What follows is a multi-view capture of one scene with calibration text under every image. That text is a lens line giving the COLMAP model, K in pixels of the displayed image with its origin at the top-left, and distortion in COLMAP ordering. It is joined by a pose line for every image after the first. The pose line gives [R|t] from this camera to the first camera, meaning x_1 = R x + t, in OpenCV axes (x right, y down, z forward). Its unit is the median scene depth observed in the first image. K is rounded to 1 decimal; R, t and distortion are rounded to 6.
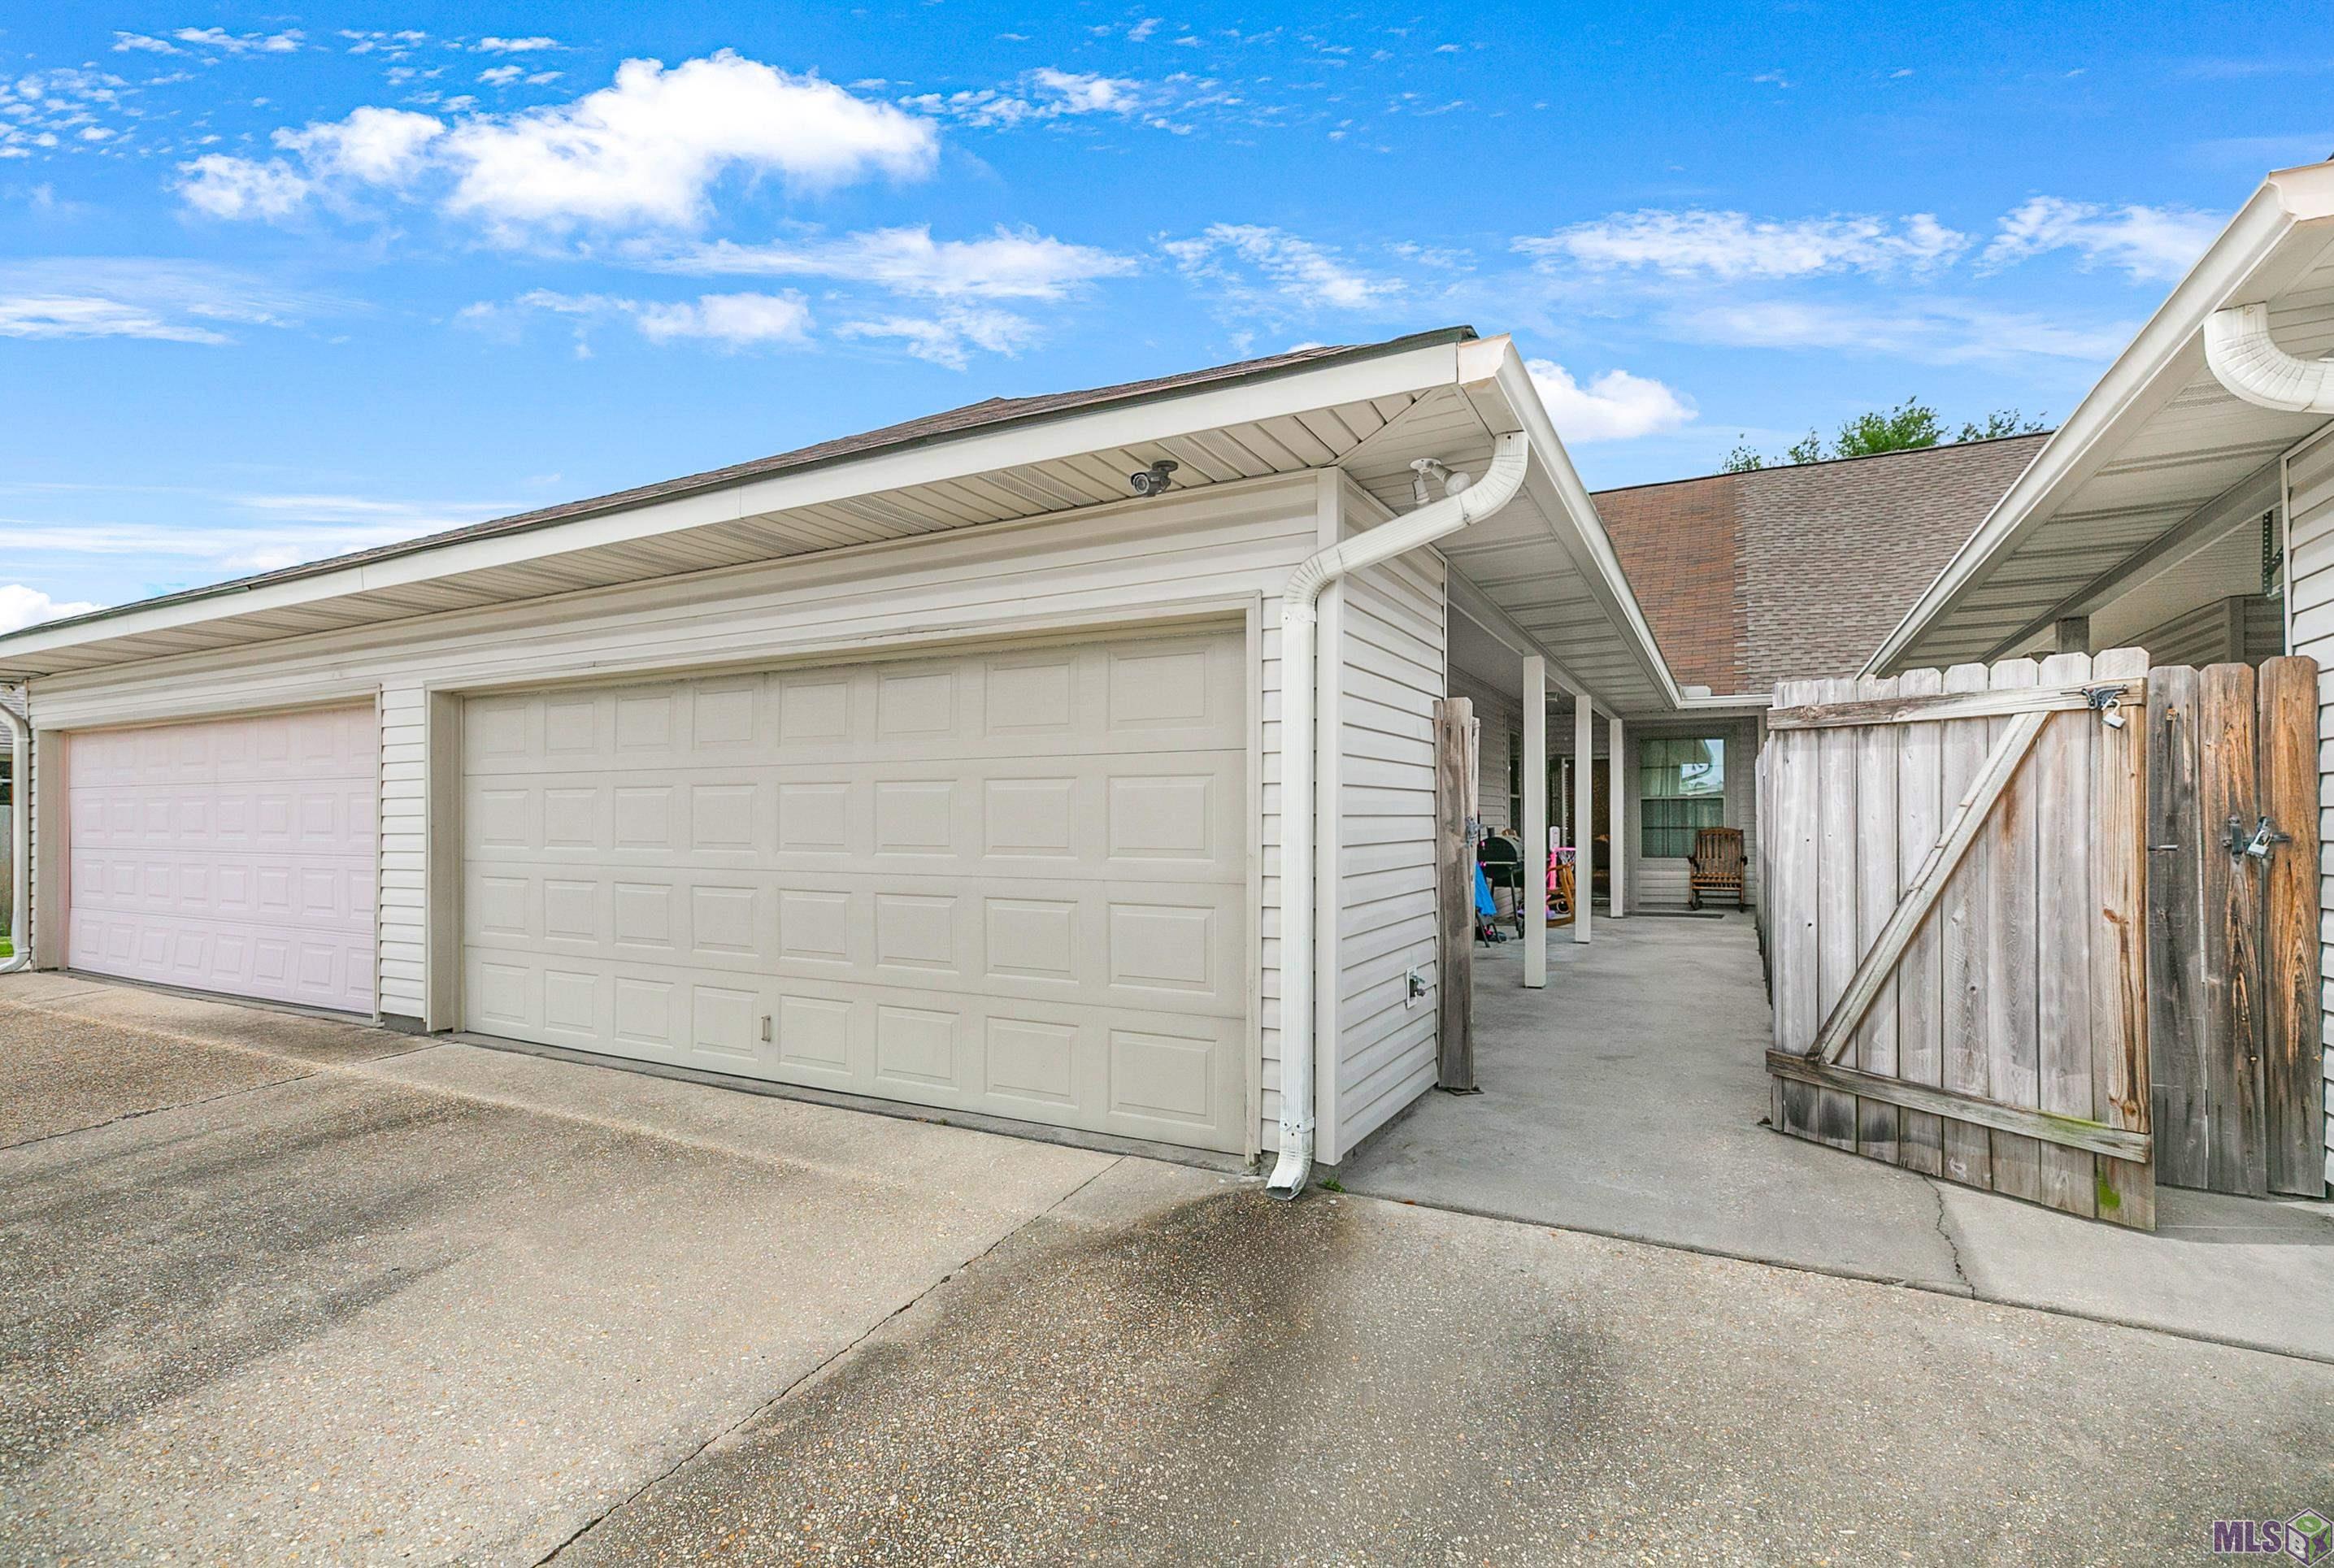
lens RADIAL K [[1084.4, 0, 1166.9], [0, 1084.4, 801.5], [0, 0, 1]] dist [0.000290, -0.000040]
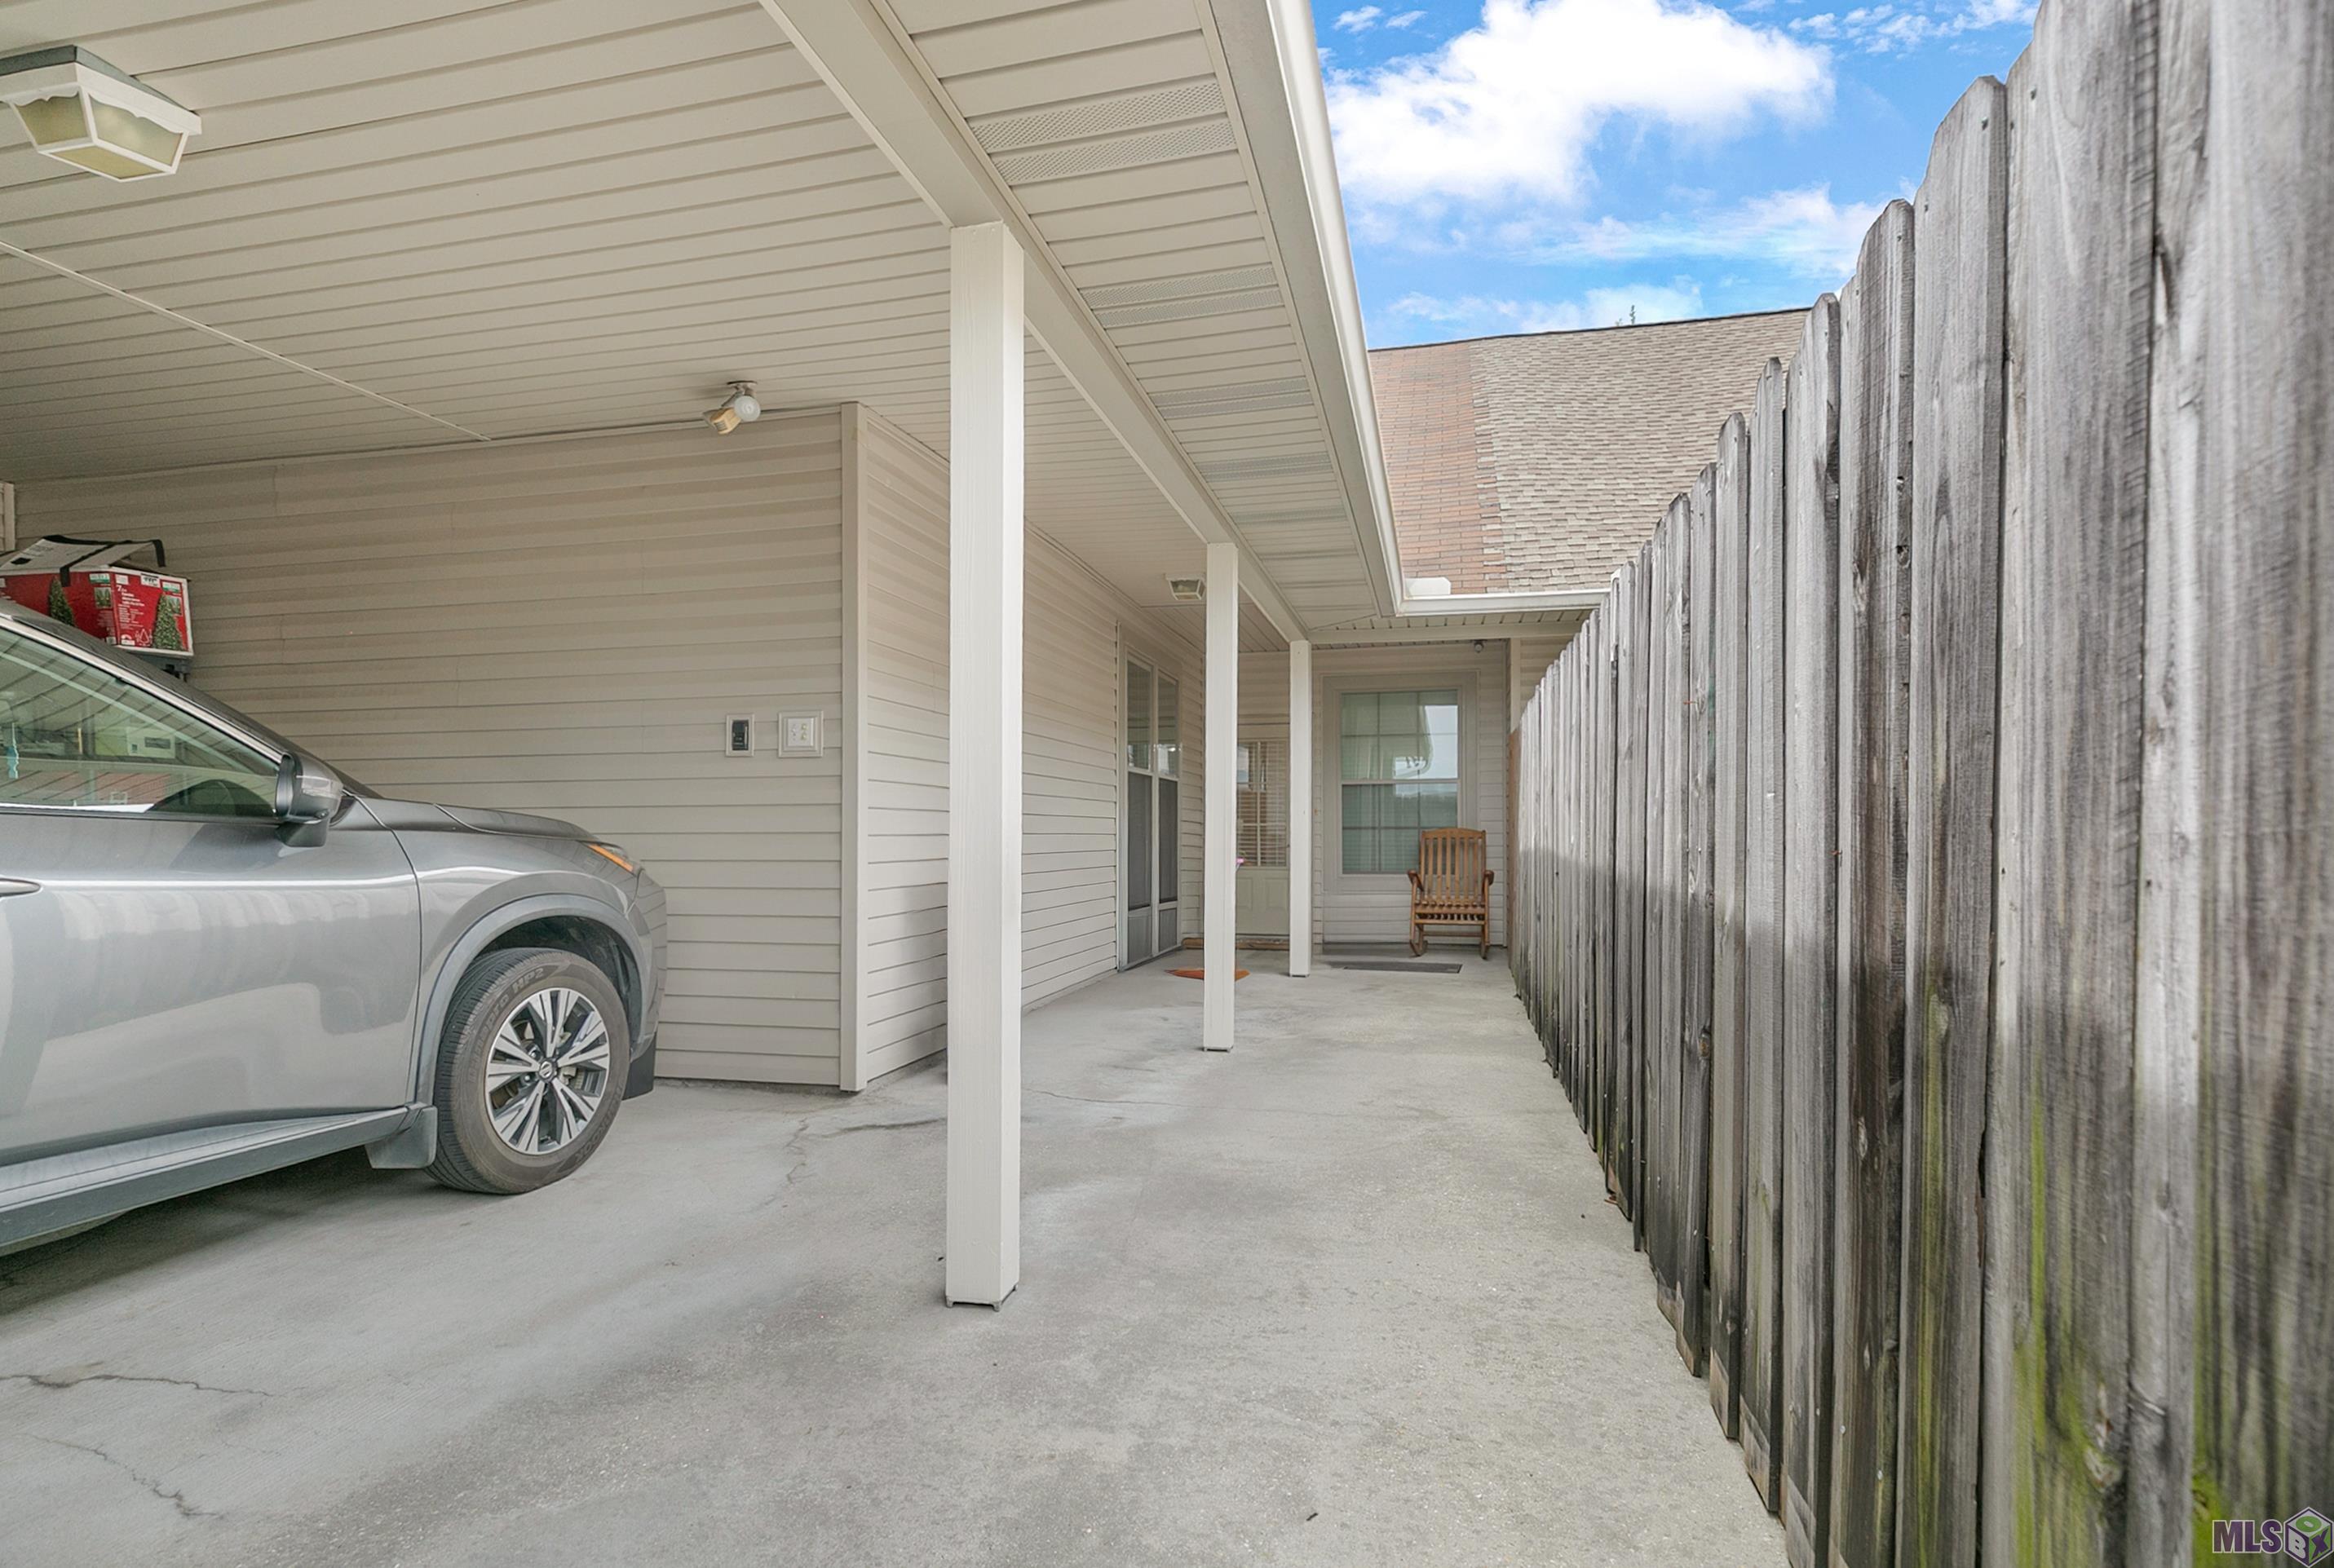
lens RADIAL K [[1084.4, 0, 1190.4], [0, 1084.4, 837.1], [0, 0, 1]] dist [0.000290, -0.000040]
pose [[0.966145, 0.001245, 0.257996, 0.190127], [-0.006358, 0.999800, 0.018985, 0.018916], [-0.257920, -0.019983, 0.965959, 0.413035]]
